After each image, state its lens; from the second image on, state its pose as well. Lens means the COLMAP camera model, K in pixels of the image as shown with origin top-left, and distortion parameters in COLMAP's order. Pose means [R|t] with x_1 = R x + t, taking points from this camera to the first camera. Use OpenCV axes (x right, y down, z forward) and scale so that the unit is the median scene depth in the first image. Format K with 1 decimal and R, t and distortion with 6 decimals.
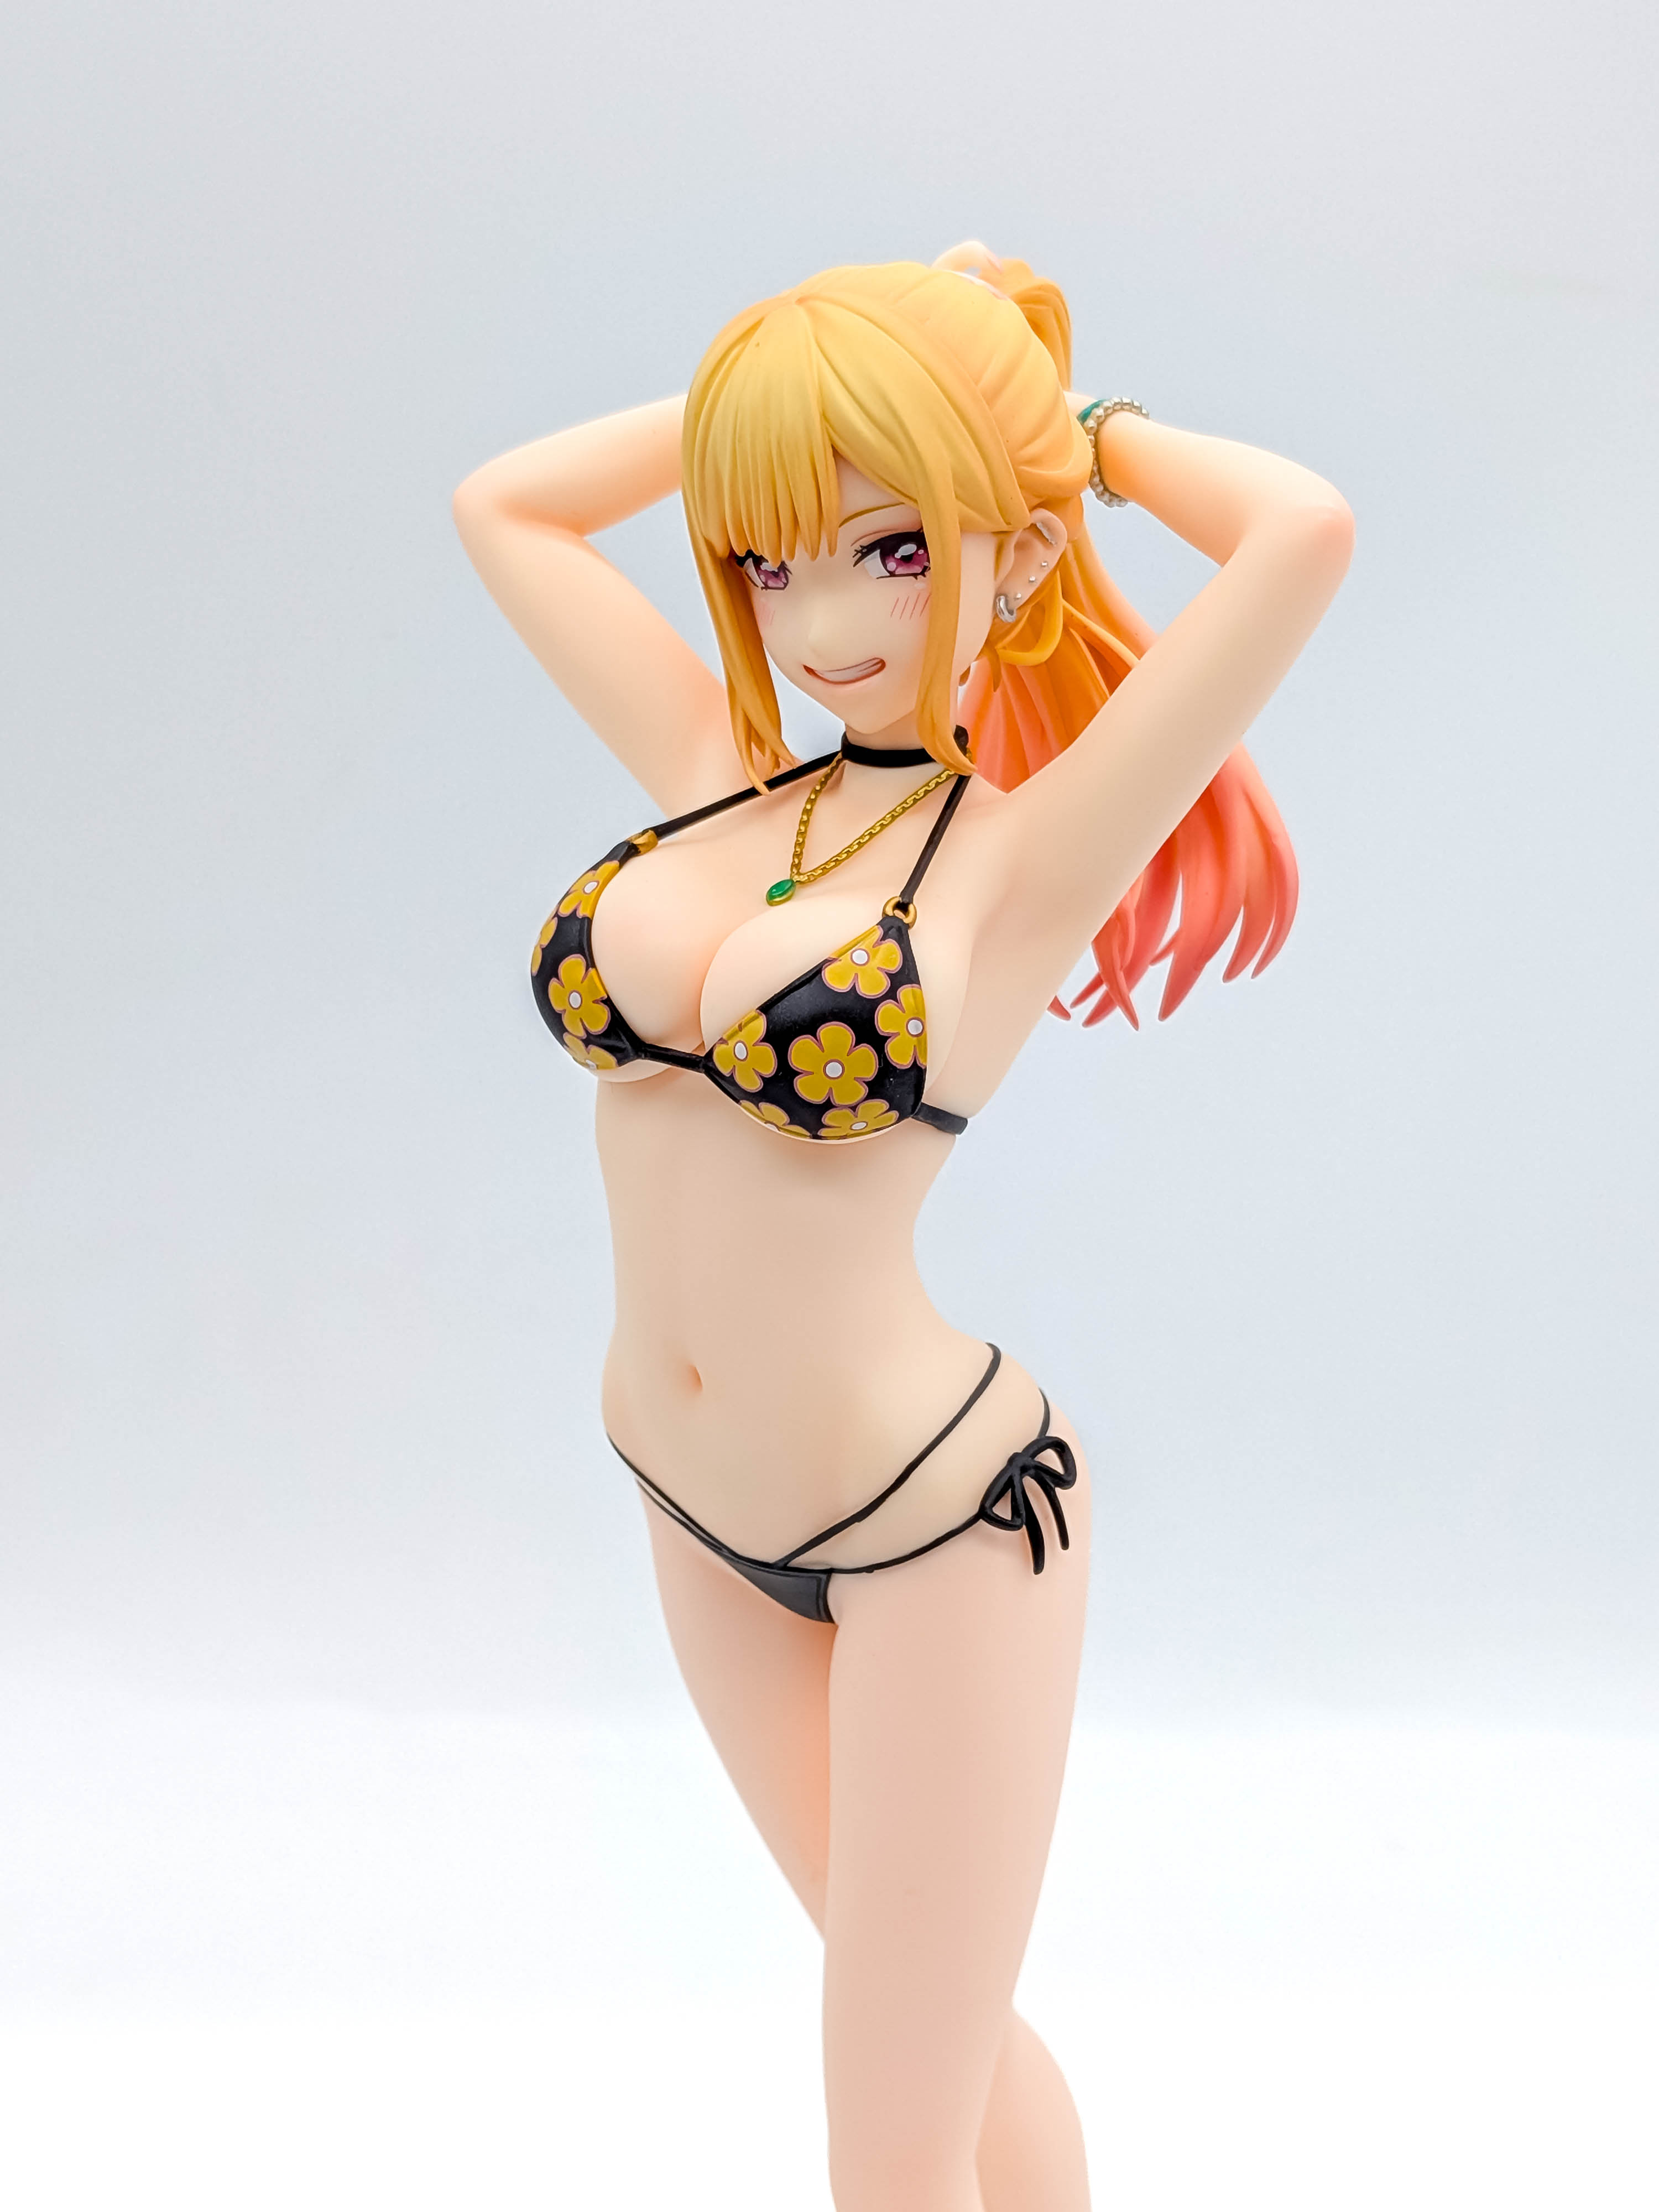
lens RADIAL K [[3282.0, 0, 839.9], [0, 3282.0, 1099.9], [0, 0, 1]] dist [0.086973, 0.000000]
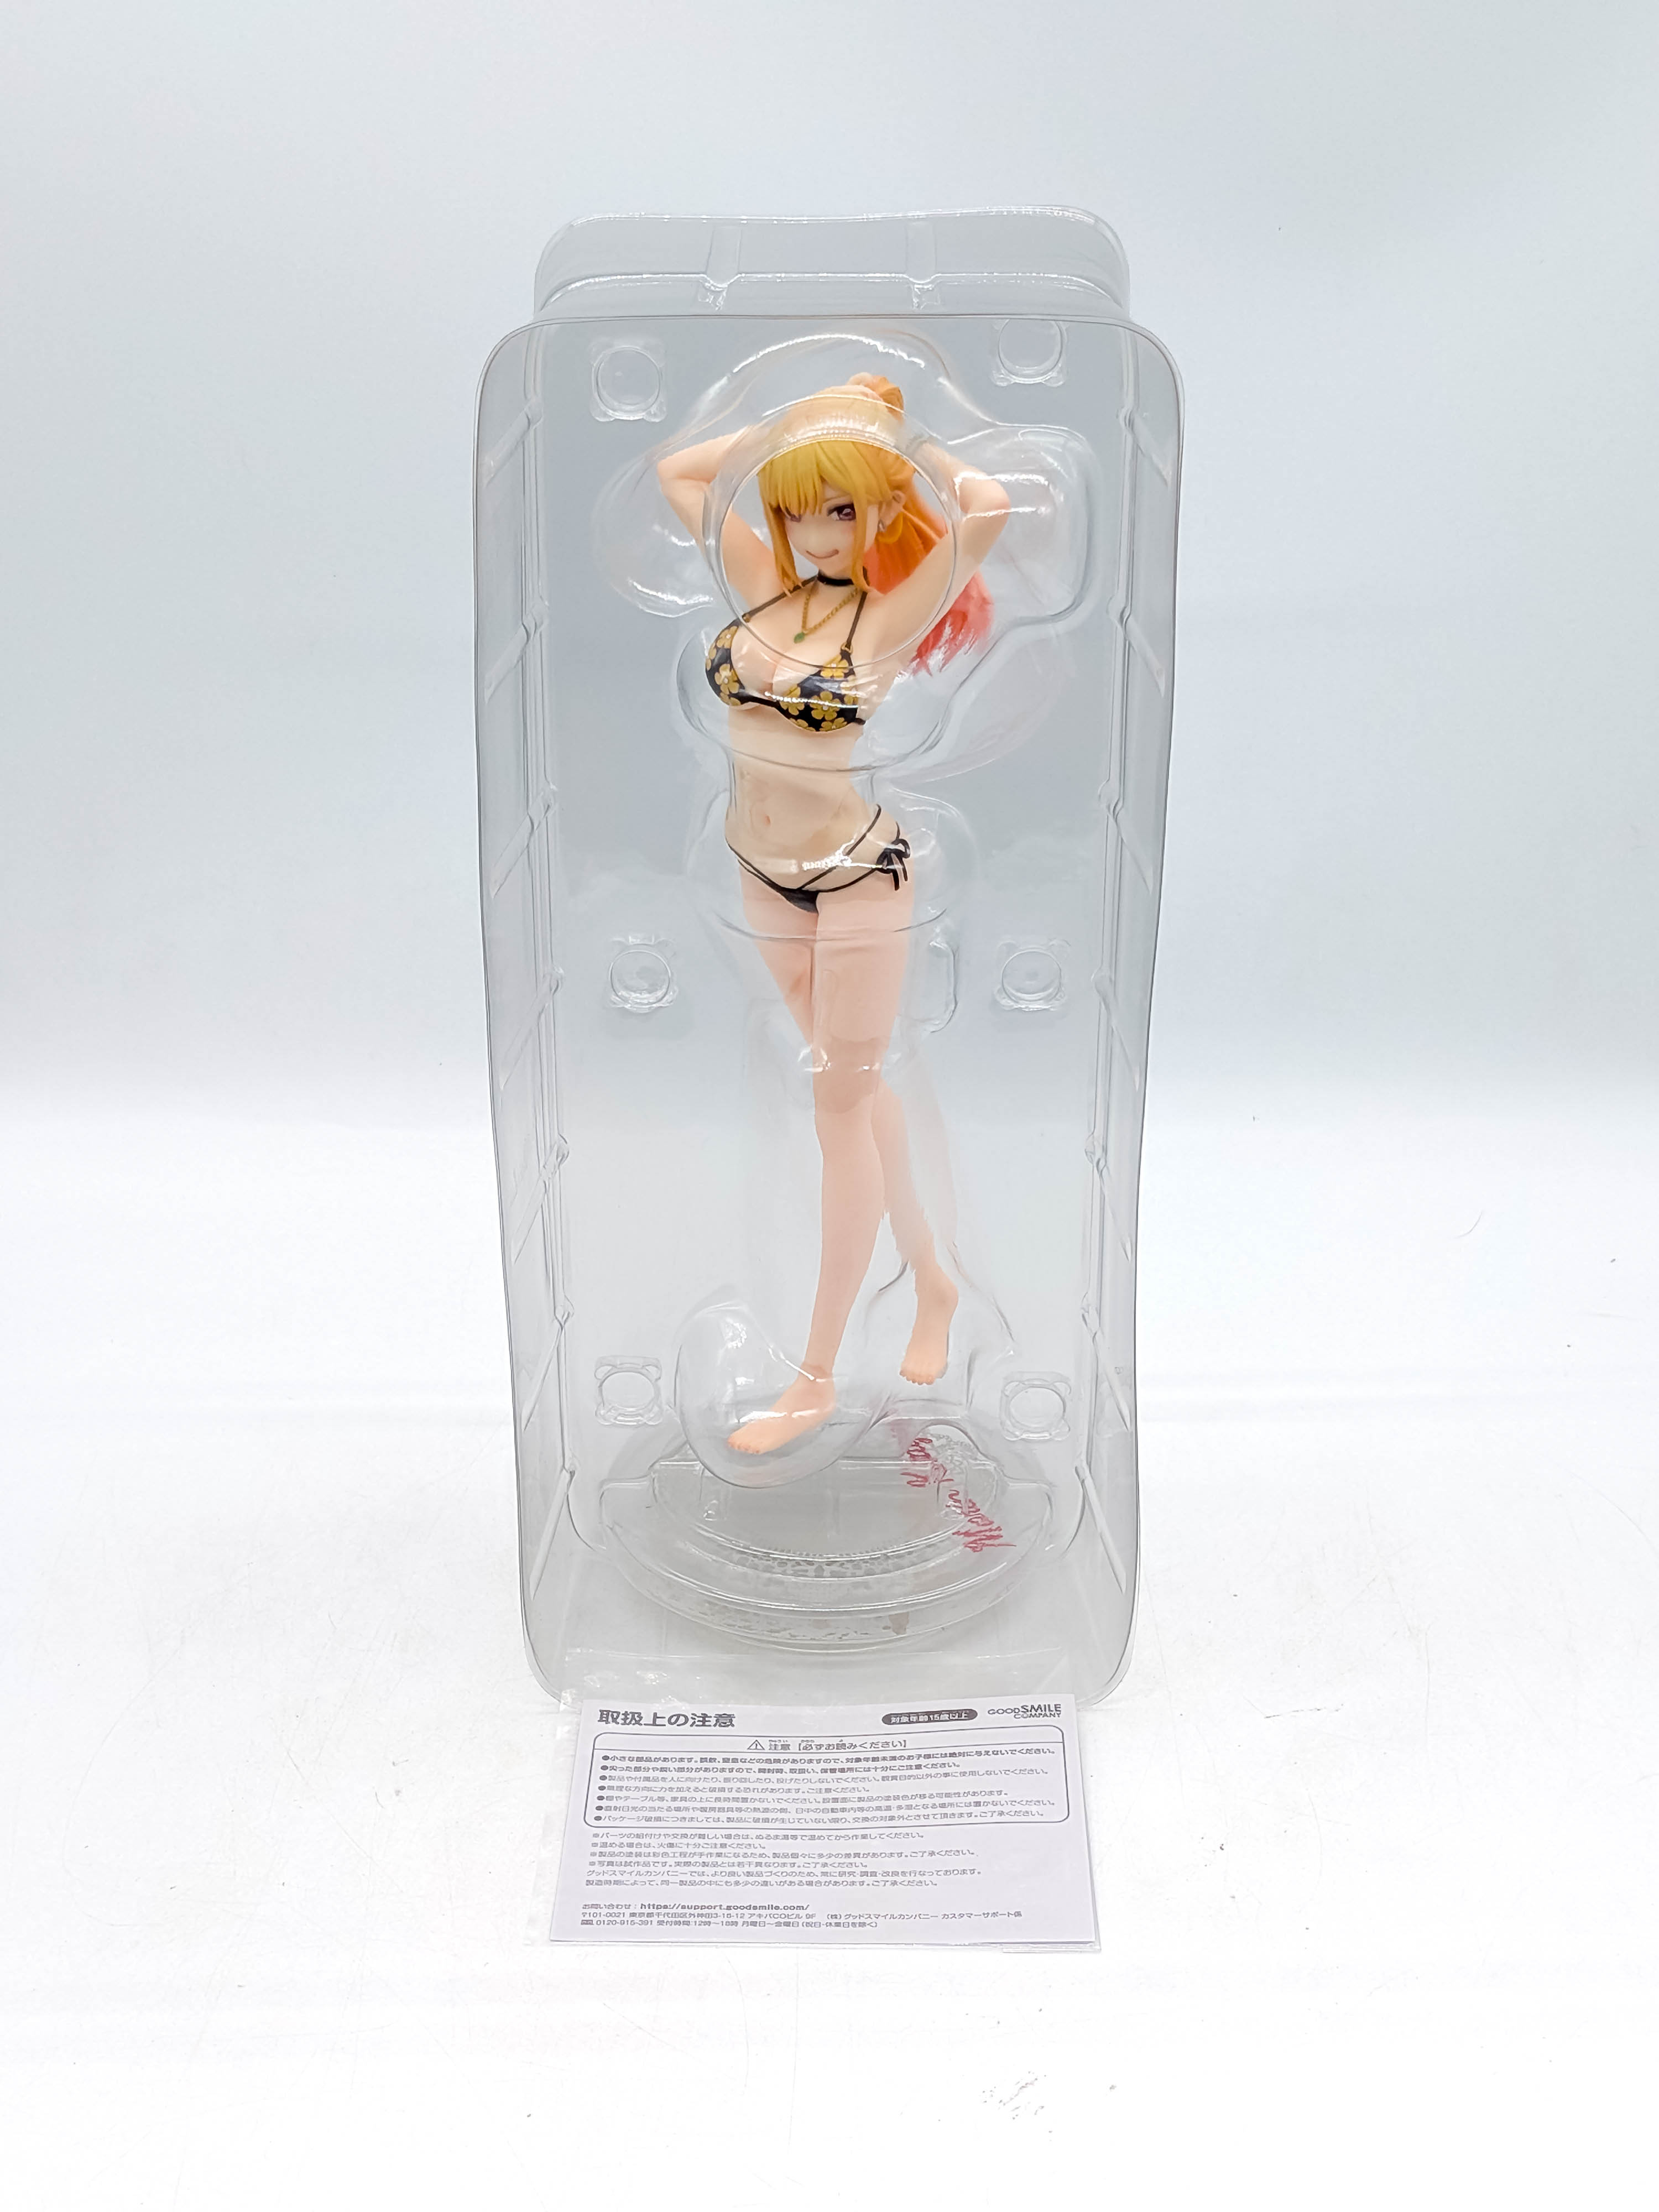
lens RADIAL K [[3282.0, 0, 809.9], [0, 3282.0, 1128.0], [0, 0, 1]] dist [0.086973, 0.000000]
pose [[0.997250, -0.028400, 0.068447, -0.208501], [0.015882, 0.984096, 0.176928, -0.146286], [-0.072383, -0.175355, 0.981841, -1.734693]]
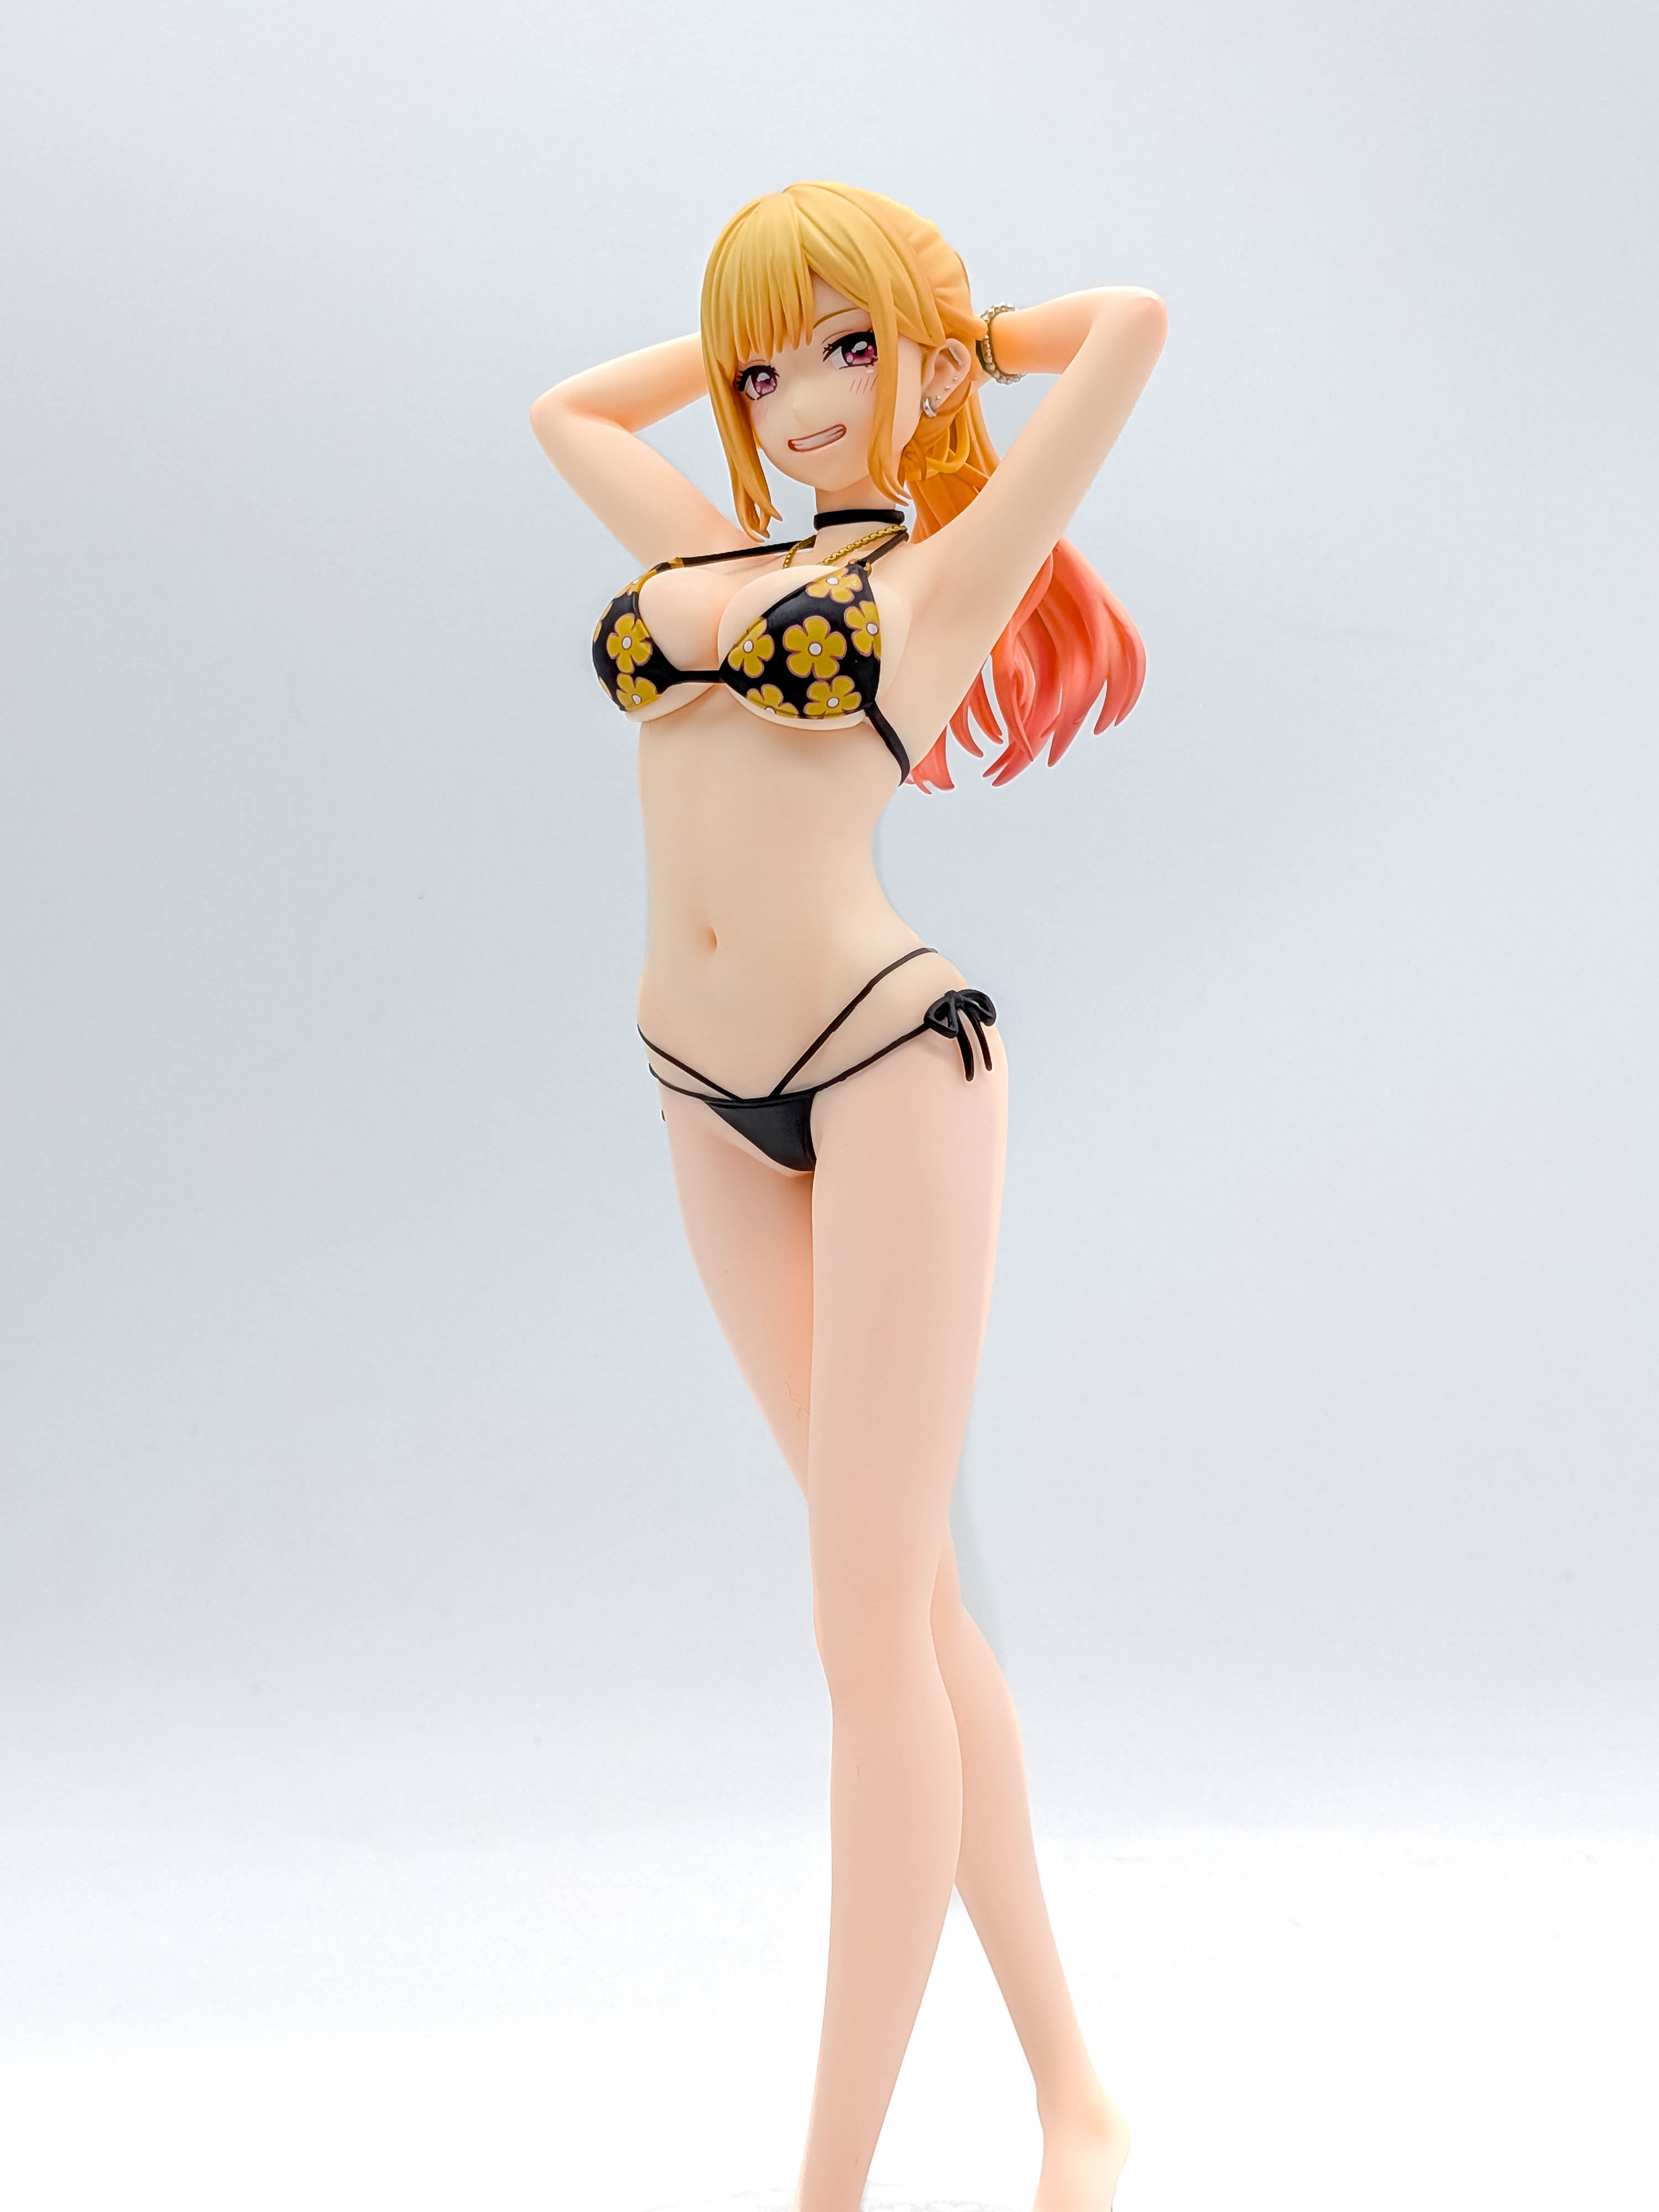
lens RADIAL K [[3282.0, 0, 910.2], [0, 3282.0, 1100.8], [0, 0, 1]] dist [0.086973, 0.000000]
pose [[0.998713, -0.005508, 0.050416, -0.032227], [0.020405, 0.953713, -0.300024, 0.578684], [-0.046430, 0.300666, 0.952599, -0.276152]]
